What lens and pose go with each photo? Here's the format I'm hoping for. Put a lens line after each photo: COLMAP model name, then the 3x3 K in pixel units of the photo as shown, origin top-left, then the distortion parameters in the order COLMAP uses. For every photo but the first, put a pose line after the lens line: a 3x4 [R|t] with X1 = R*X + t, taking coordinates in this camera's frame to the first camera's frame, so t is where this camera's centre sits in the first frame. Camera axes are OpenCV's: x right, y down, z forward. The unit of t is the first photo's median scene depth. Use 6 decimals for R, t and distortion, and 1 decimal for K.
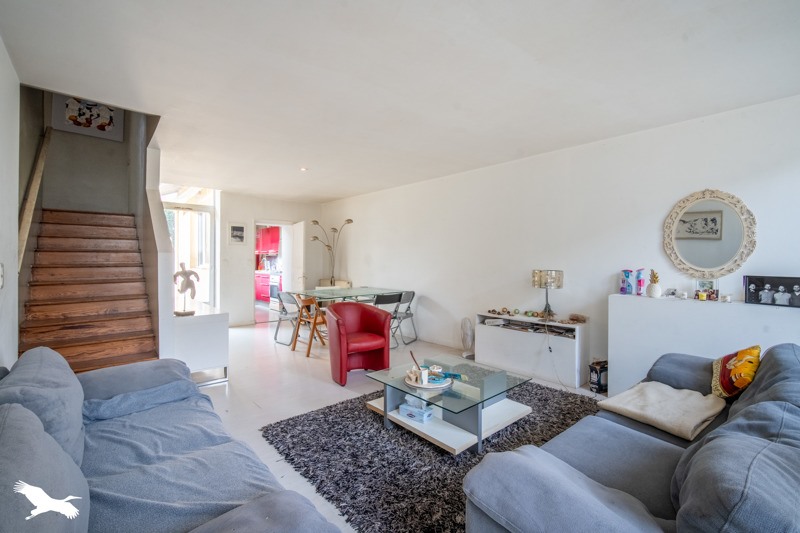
lens RADIAL K [[350.1, 0, 395.7], [0, 350.1, 260.8], [0, 0, 1]] dist [0.000287, 0.000193]
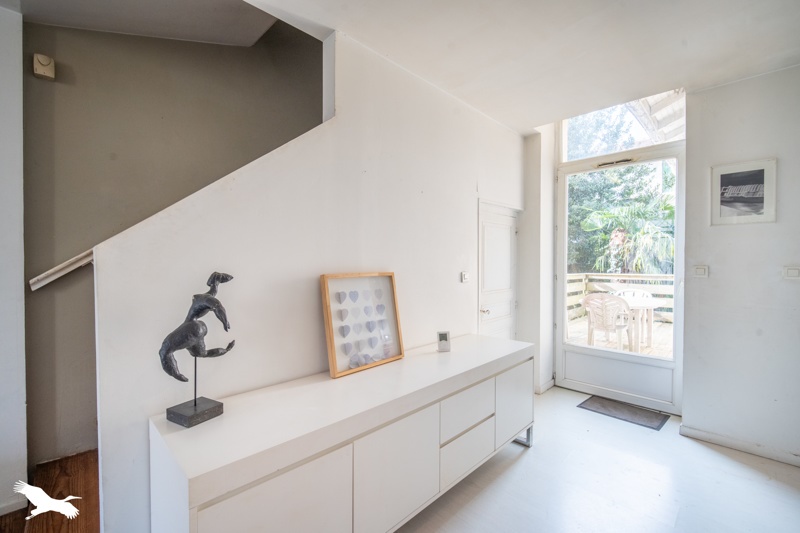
lens RADIAL K [[350.1, 0, 395.2], [0, 350.1, 267.4], [0, 0, 1]] dist [0.000287, 0.000193]
pose [[0.077693, 0.006540, -0.996956, -0.119116], [-0.004359, 0.999971, 0.006220, -0.000592], [0.996968, 0.003862, 0.077719, 0.619799]]
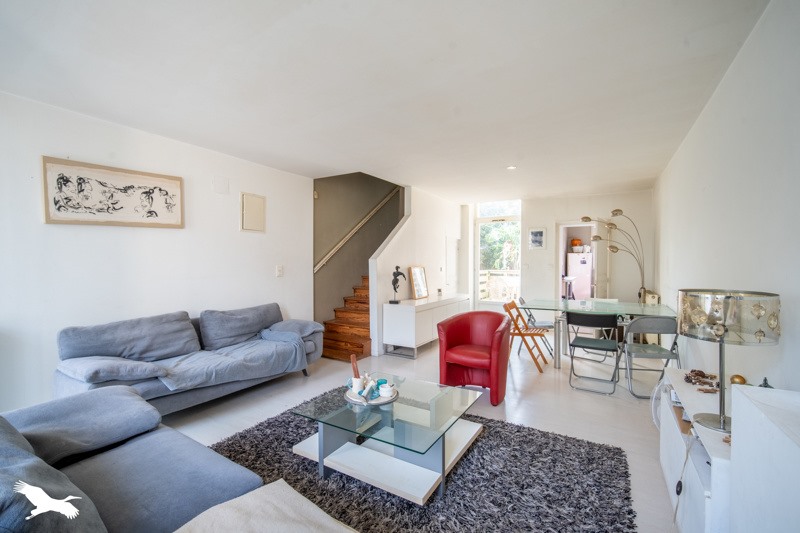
lens RADIAL K [[350.1, 0, 400.5], [0, 350.1, 265.5], [0, 0, 1]] dist [0.000287, 0.000193]
pose [[0.319716, 0.002189, -0.947511, 0.386793], [-0.005603, 0.999984, 0.000420, 0.002379], [0.947497, 0.005175, 0.319724, 0.302137]]
